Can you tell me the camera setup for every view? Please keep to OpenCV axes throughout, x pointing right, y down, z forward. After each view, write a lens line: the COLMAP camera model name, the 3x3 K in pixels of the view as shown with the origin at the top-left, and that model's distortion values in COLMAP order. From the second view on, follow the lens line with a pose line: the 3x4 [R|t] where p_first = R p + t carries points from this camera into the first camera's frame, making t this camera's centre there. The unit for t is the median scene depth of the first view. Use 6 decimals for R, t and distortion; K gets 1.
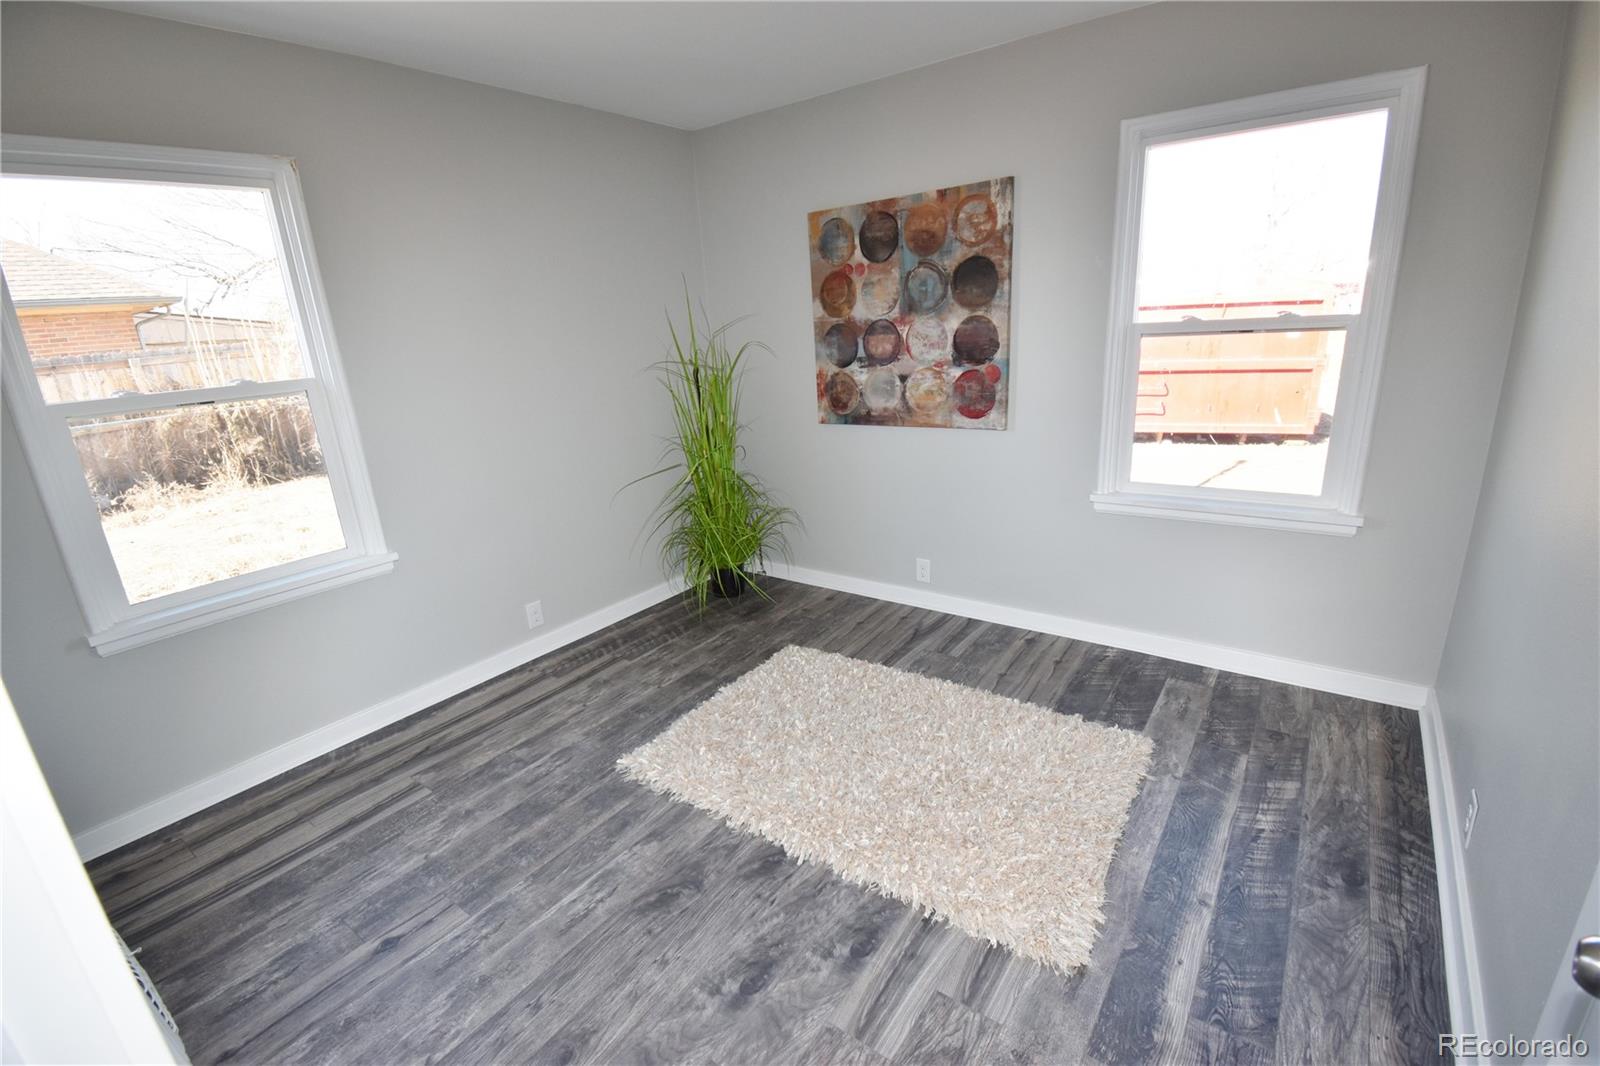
lens RADIAL K [[709.2, 0, 808.2], [0, 709.2, 546.5], [0, 0, 1]] dist [0.023835, -0.029412]
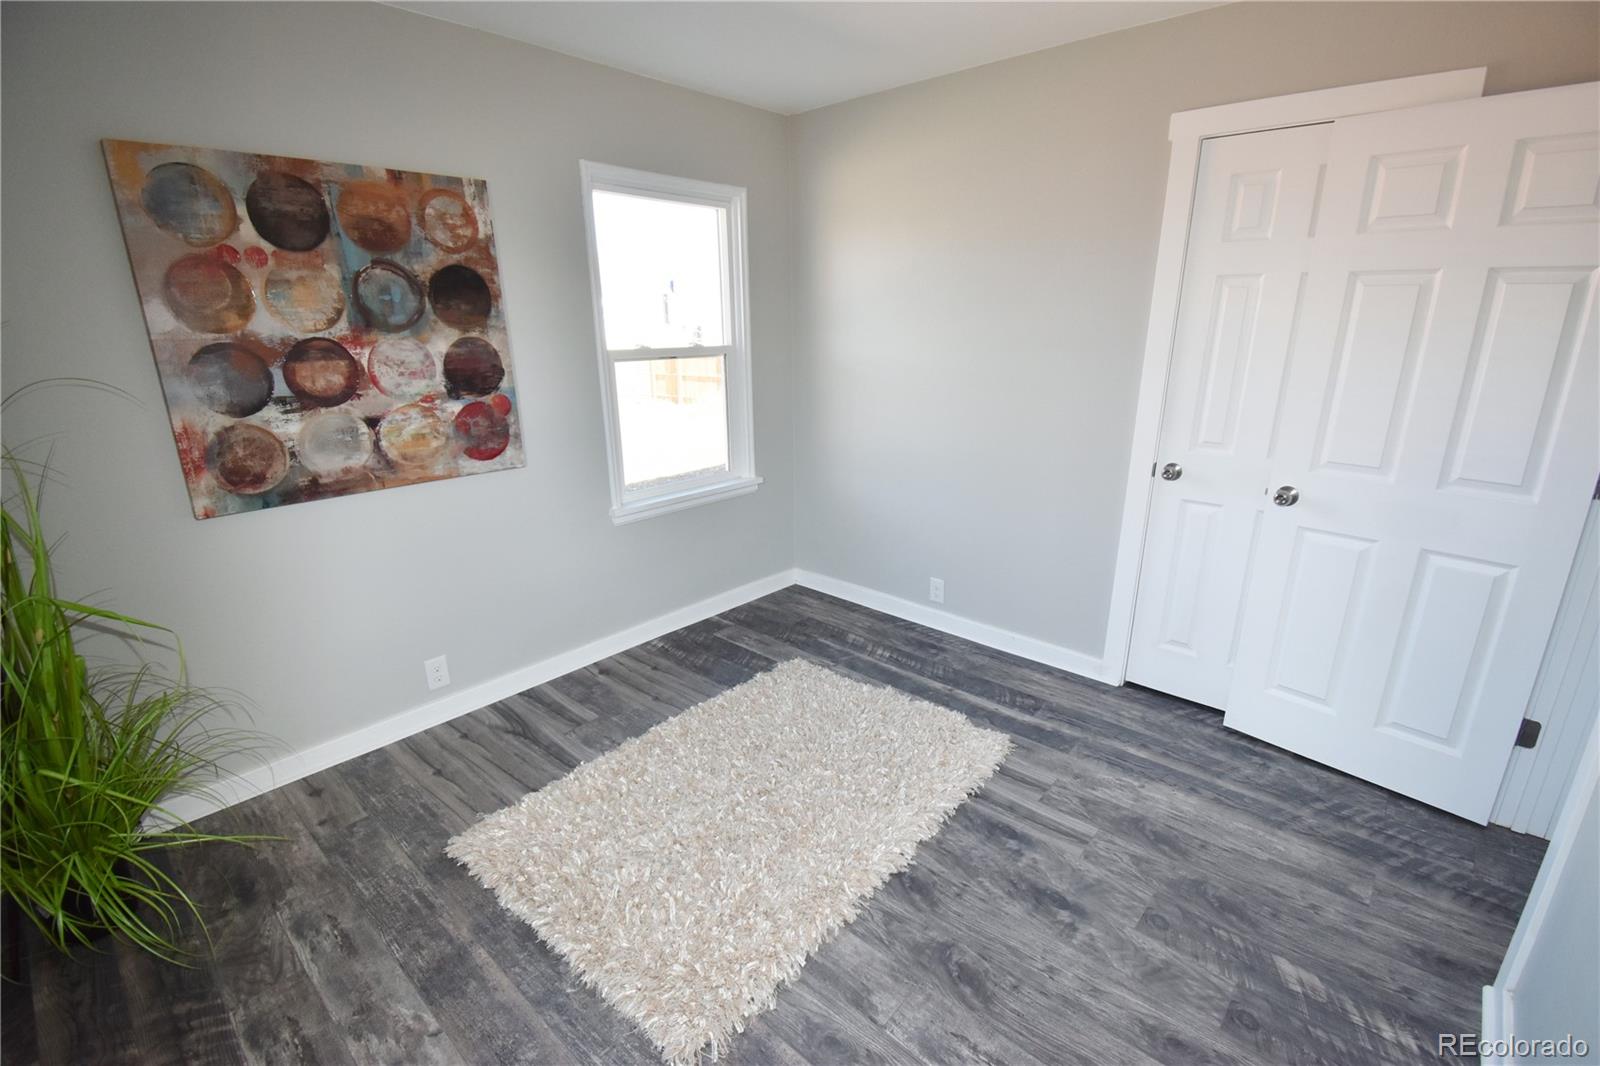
lens RADIAL K [[709.2, 0, 808.2], [0, 709.2, 546.5], [0, 0, 1]] dist [0.023835, -0.029412]
pose [[0.091637, -0.246359, 0.964837, -0.567076], [0.301899, 0.930185, 0.208838, -0.147929], [-0.948926, 0.272146, 0.159615, 0.543963]]
